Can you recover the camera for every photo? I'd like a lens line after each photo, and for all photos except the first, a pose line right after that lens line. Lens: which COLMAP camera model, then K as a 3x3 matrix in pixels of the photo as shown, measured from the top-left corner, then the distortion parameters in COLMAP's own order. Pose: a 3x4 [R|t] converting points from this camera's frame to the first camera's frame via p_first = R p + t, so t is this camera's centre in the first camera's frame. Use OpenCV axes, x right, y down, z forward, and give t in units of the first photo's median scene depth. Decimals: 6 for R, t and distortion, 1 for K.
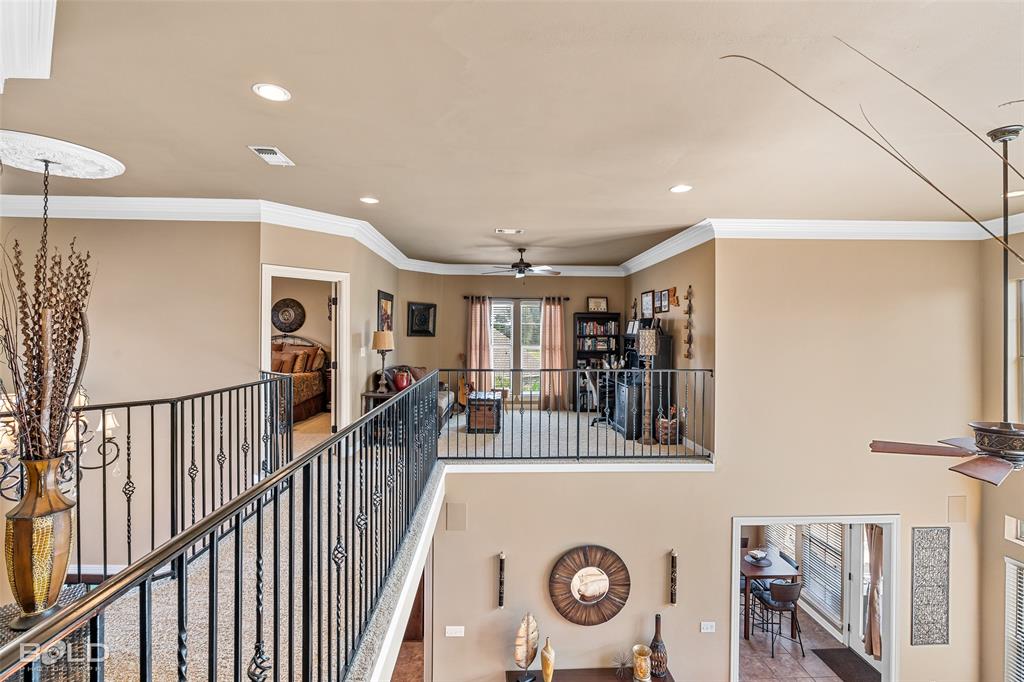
lens RADIAL K [[463.2, 0, 513.3], [0, 463.2, 339.1], [0, 0, 1]] dist [-0.003053, -0.000094]
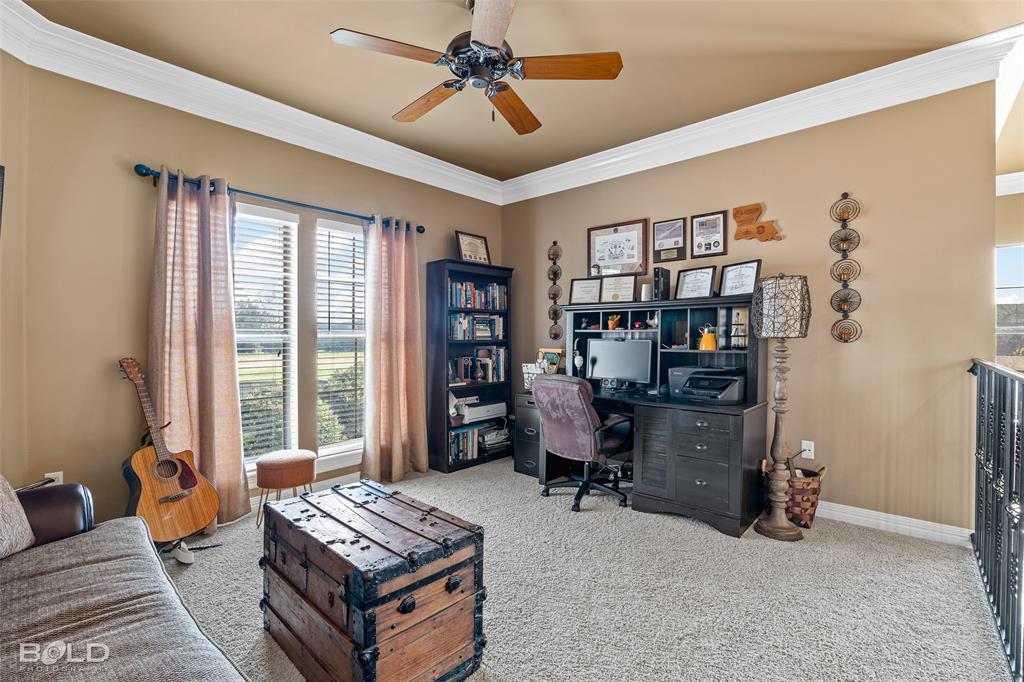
lens RADIAL K [[463.2, 0, 510.6], [0, 463.2, 333.7], [0, 0, 1]] dist [-0.003053, -0.000094]
pose [[0.710147, -0.008516, 0.704002, -0.145425], [0.015933, 0.999865, -0.003977, 0.020314], [-0.703873, 0.014041, 0.710187, 0.616866]]
